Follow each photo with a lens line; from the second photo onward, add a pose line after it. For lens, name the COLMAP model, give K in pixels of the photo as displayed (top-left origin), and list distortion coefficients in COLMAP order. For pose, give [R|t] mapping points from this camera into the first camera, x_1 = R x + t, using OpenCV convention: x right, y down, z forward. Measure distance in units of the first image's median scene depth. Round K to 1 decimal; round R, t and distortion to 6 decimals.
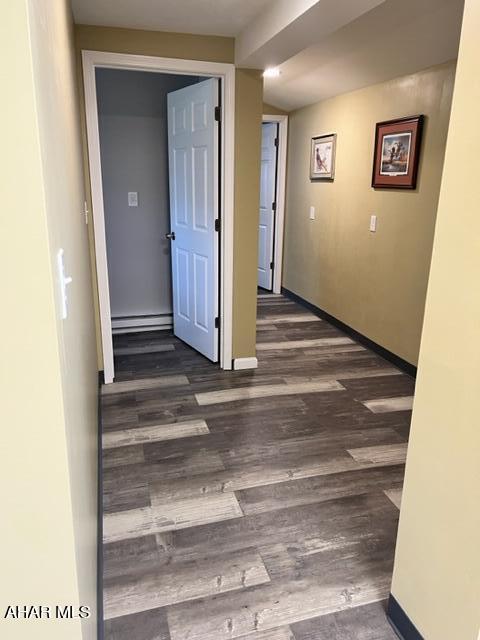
lens RADIAL K [[480.4, 0, 239.7], [0, 480.4, 318.3], [0, 0, 1]] dist [0.045270, -0.046236]
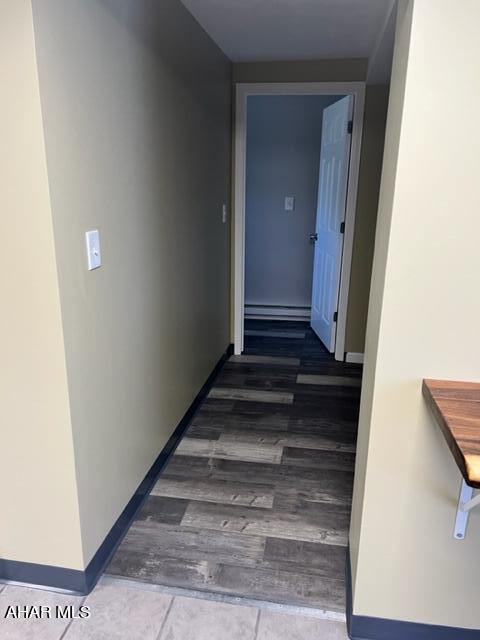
lens RADIAL K [[480.4, 0, 242.5], [0, 480.4, 322.2], [0, 0, 1]] dist [0.045270, -0.046236]
pose [[0.898596, 0.125364, -0.420486, 0.268702], [-0.128761, 0.991465, 0.020429, 0.031466], [0.419458, 0.035784, 0.907069, -0.100375]]
